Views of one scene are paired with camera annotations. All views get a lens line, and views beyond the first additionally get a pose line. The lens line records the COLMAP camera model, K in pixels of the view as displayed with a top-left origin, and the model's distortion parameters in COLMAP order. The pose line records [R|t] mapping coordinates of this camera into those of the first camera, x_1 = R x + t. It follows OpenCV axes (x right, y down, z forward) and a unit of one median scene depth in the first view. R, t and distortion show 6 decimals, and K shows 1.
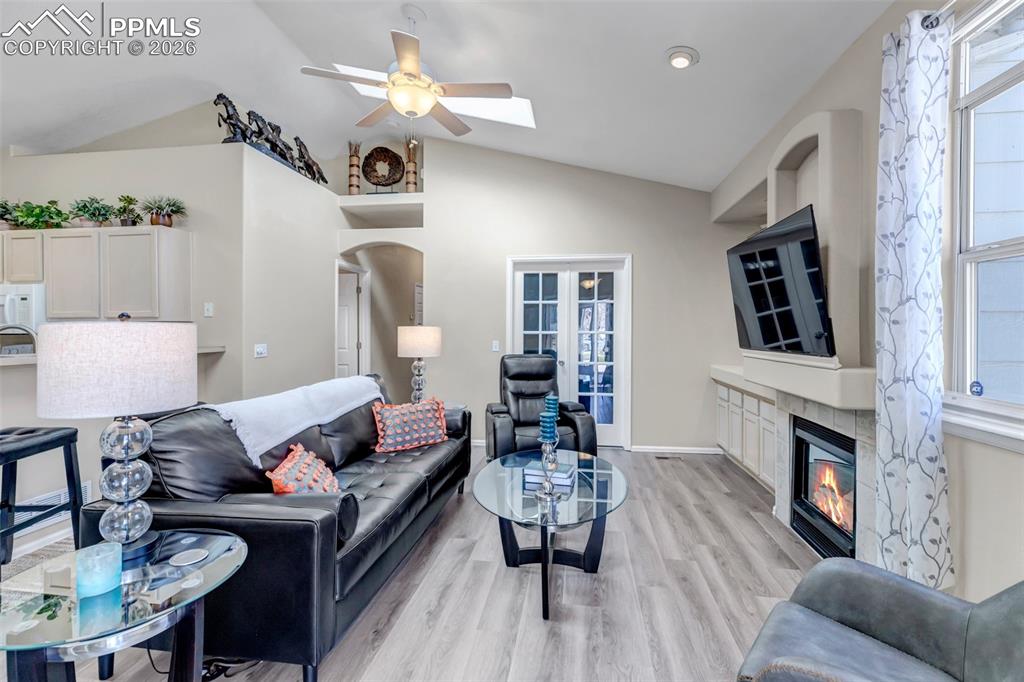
lens RADIAL K [[467.7, 0, 509.9], [0, 467.7, 341.2], [0, 0, 1]] dist [0.000797, 0.000290]
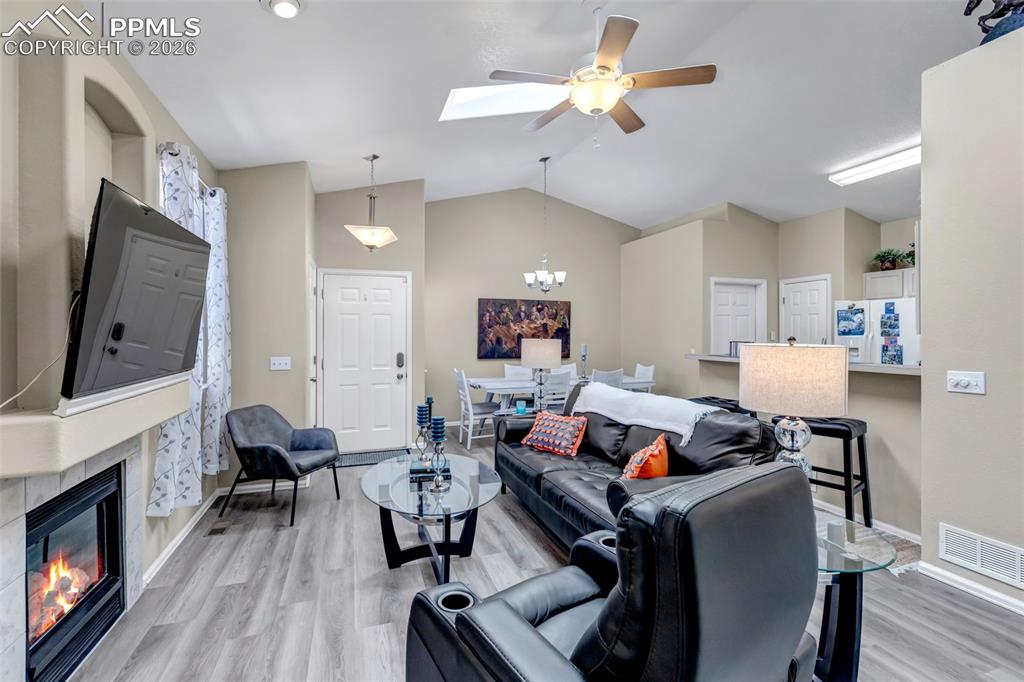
lens RADIAL K [[468.4, 0, 510.0], [0, 468.4, 333.3], [0, 0, 1]] dist [0.001558, 0.000157]
pose [[-0.883082, -0.000850, -0.469217, 0.285464], [-0.012563, 0.999683, 0.021833, -0.049581], [0.469050, 0.025175, -0.882813, 1.319858]]
